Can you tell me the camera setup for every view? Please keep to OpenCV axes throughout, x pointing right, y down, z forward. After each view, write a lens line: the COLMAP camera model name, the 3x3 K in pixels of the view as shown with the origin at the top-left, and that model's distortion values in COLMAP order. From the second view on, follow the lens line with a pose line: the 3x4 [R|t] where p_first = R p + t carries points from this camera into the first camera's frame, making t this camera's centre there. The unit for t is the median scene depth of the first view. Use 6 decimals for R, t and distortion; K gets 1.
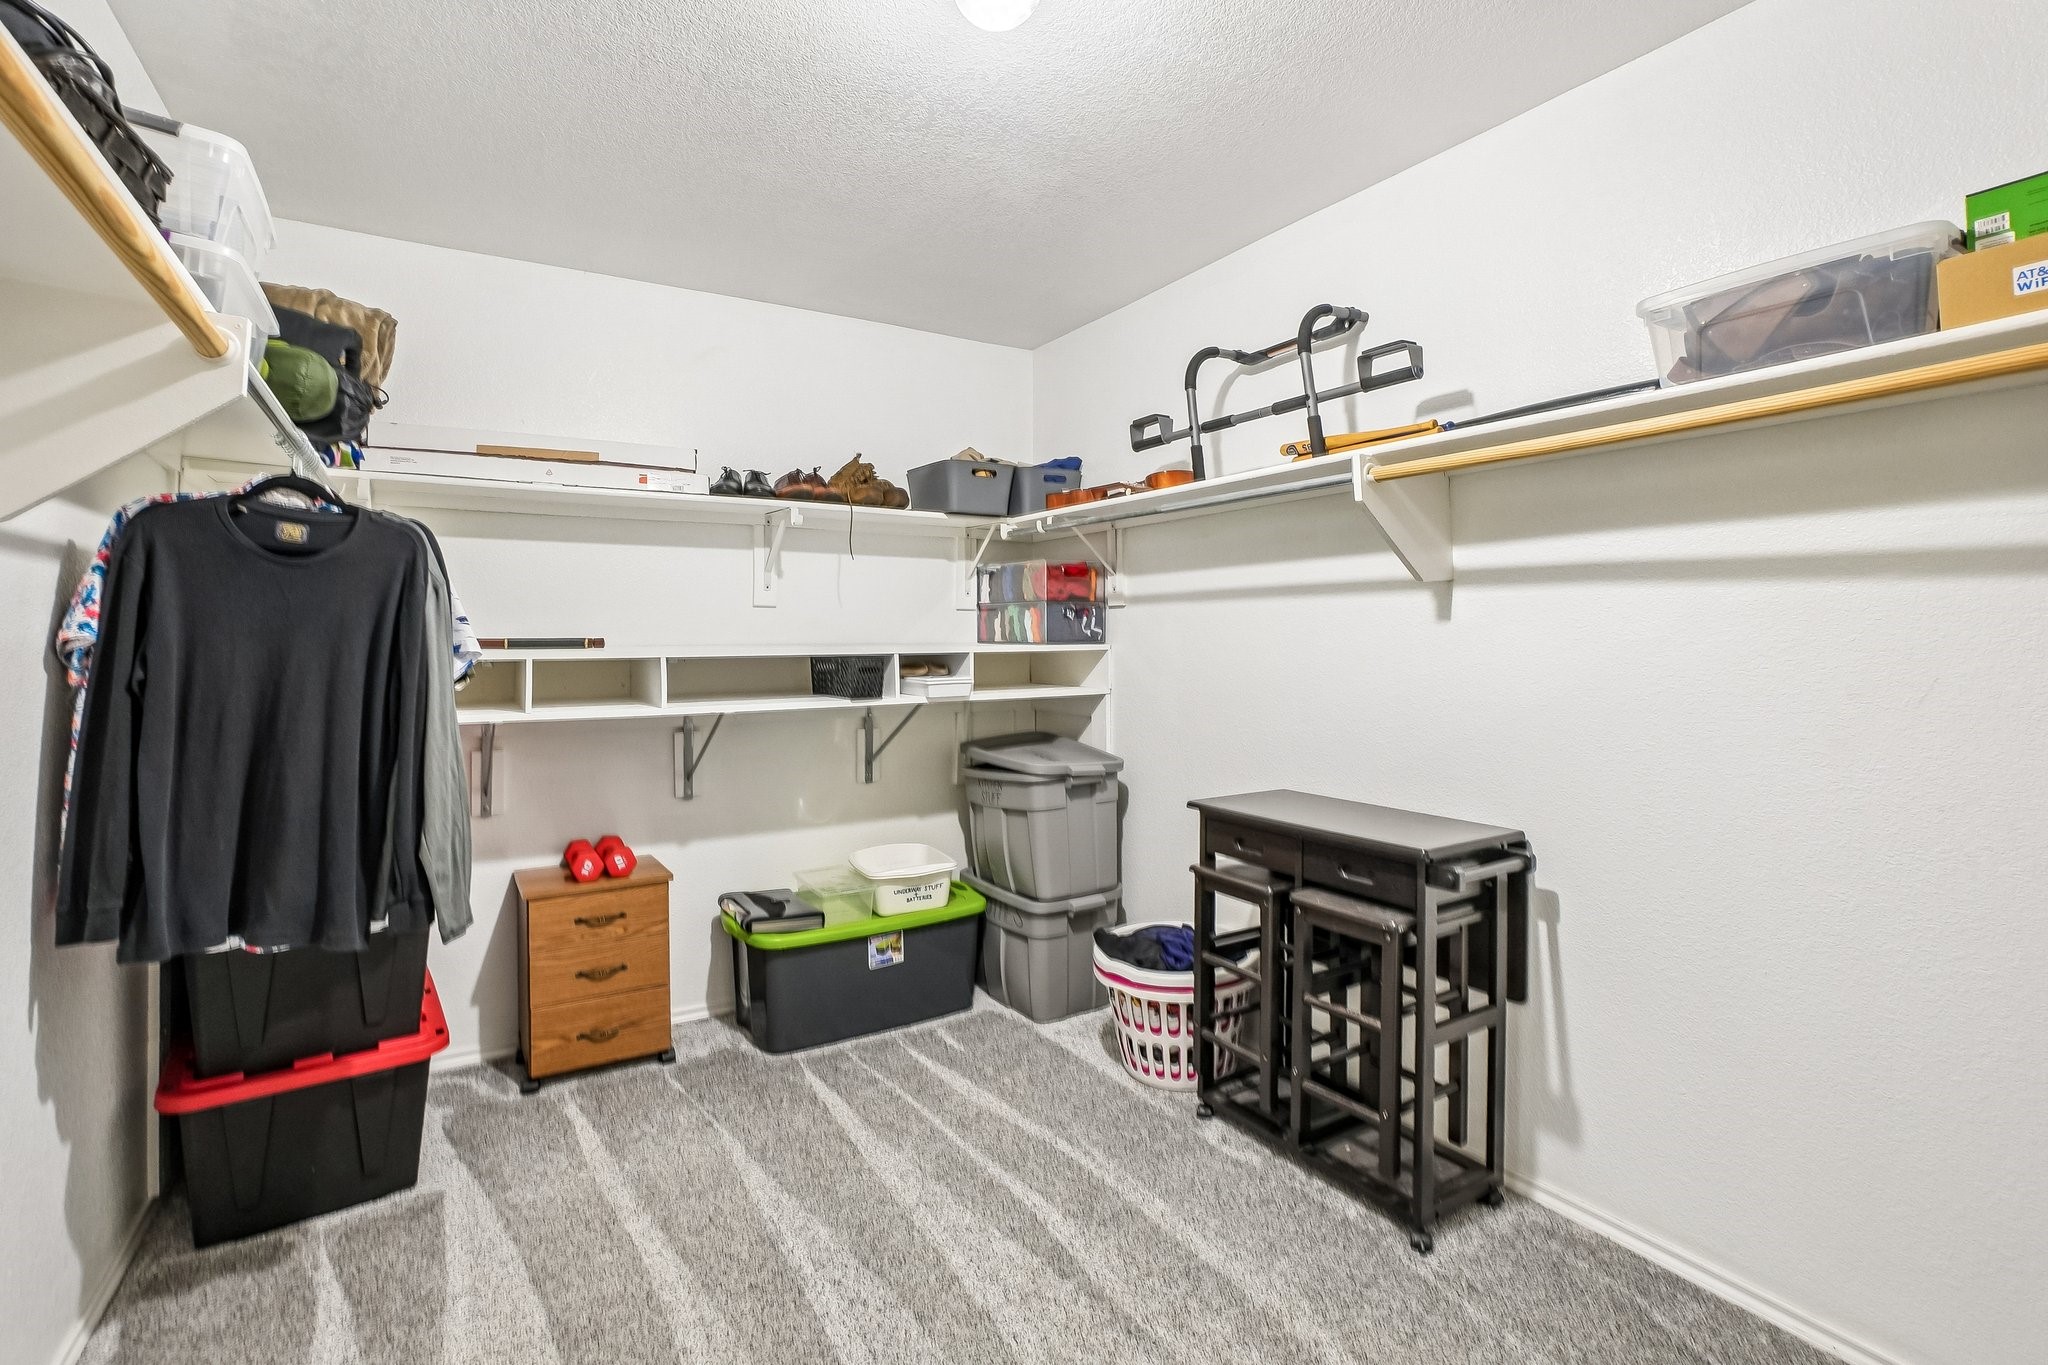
lens RADIAL K [[958.4, 0, 1019.5], [0, 958.4, 616.3], [0, 0, 1]] dist [-0.002402, -0.000067]
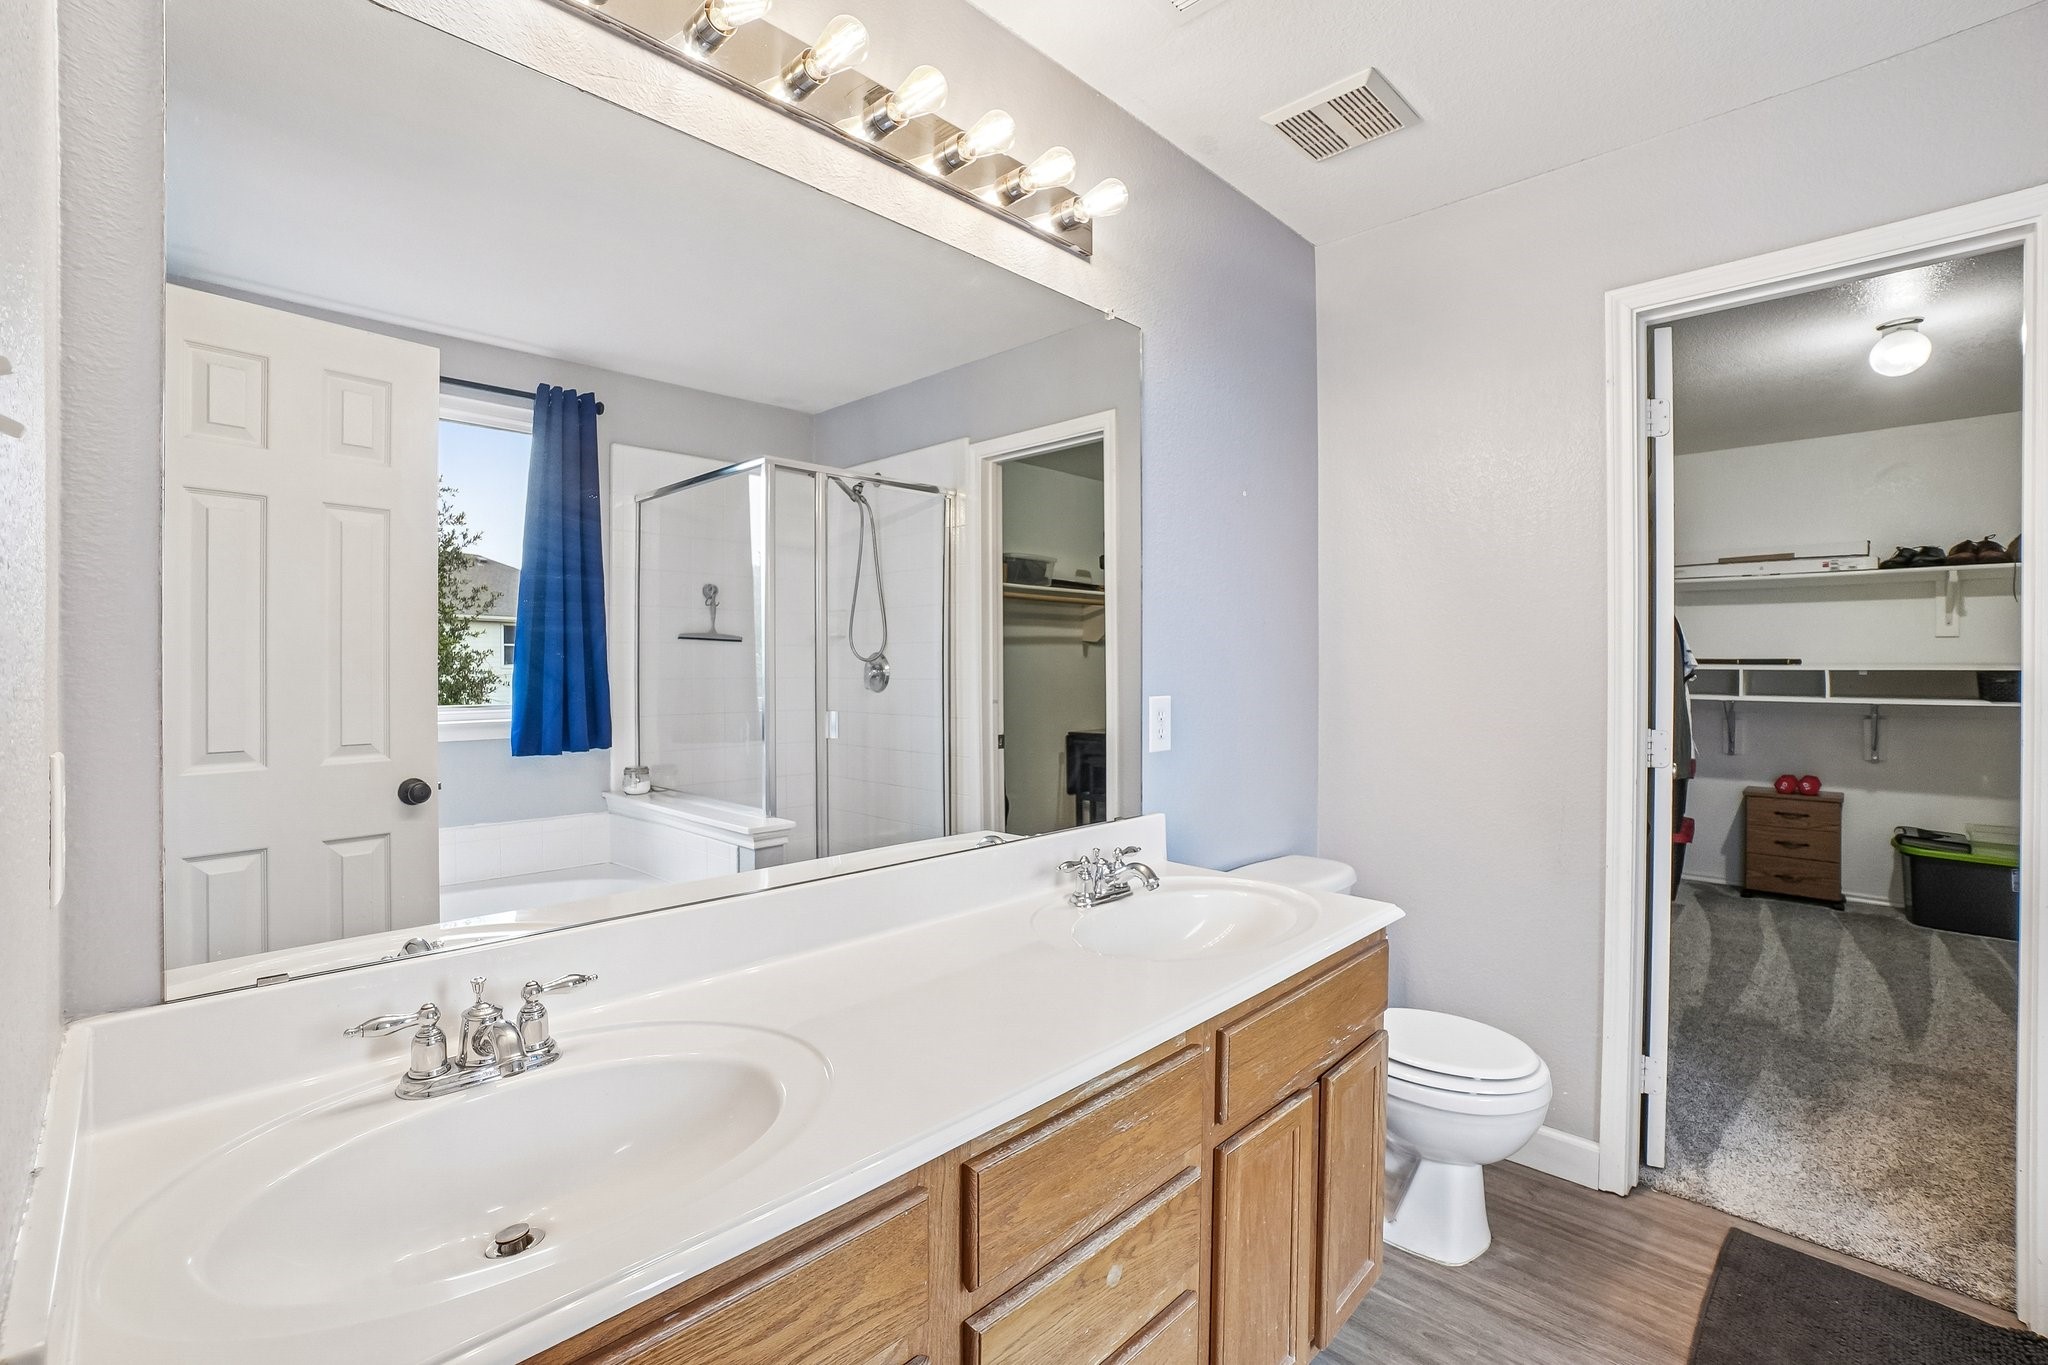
lens RADIAL K [[919.7, 0, 962.9], [0, 919.7, 679.2], [0, 0, 1]] dist [-0.001580, -0.000188]
pose [[0.234489, 0.016448, -0.971980, 0.824842], [0.022586, 0.999495, 0.022362, -0.011926], [0.971856, -0.027197, 0.233999, -0.861786]]
